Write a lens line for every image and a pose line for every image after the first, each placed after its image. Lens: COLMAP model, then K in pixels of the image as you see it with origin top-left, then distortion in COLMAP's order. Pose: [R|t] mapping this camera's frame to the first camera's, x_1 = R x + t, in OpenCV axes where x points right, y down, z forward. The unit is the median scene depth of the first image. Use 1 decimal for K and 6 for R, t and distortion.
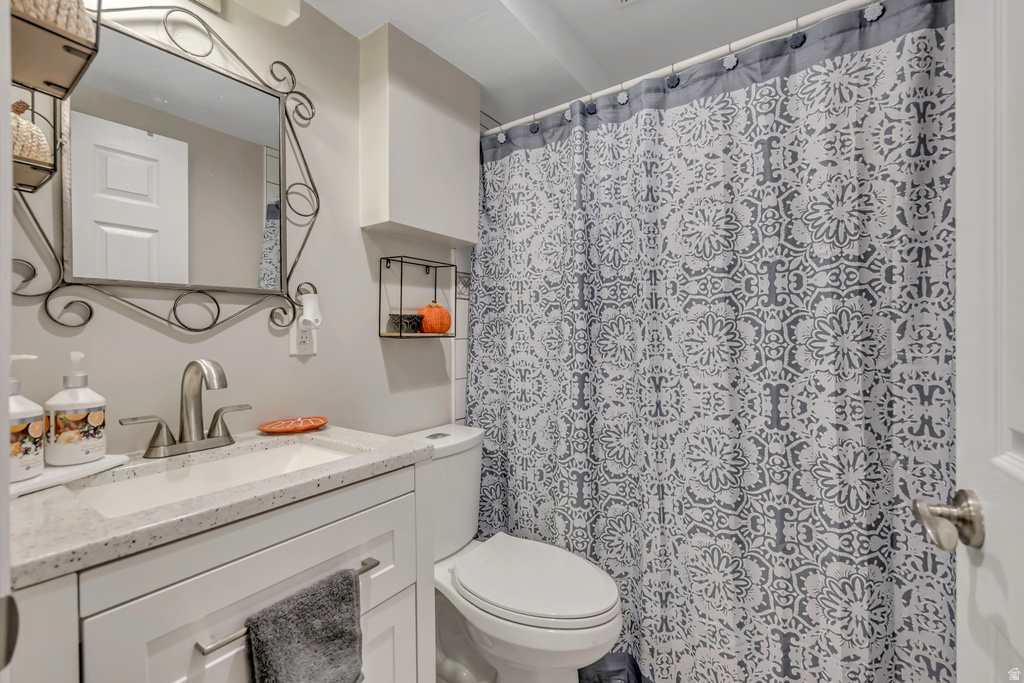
lens RADIAL K [[468.9, 0, 512.0], [0, 468.9, 341.5], [0, 0, 1]] dist [0.001921, 0.000891]
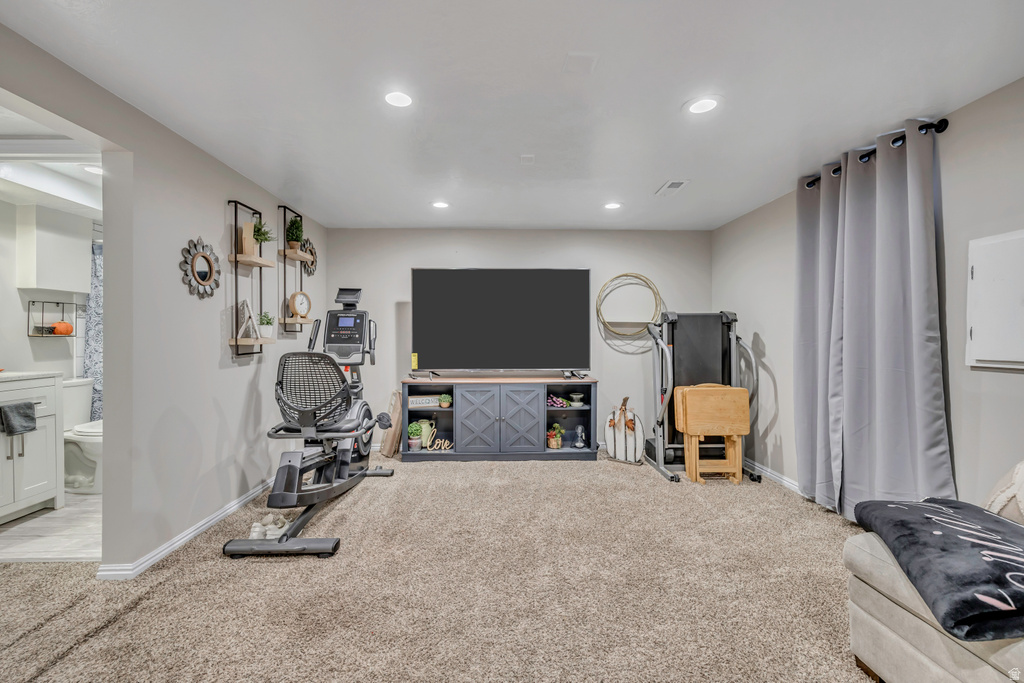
lens RADIAL K [[468.9, 0, 512.0], [0, 468.9, 341.5], [0, 0, 1]] dist [0.001921, 0.000891]
pose [[0.824032, 0.000767, 0.566543, 0.303083], [-0.003009, 0.999991, 0.003022, 0.000771], [-0.566535, -0.004195, 0.824027, -1.890598]]
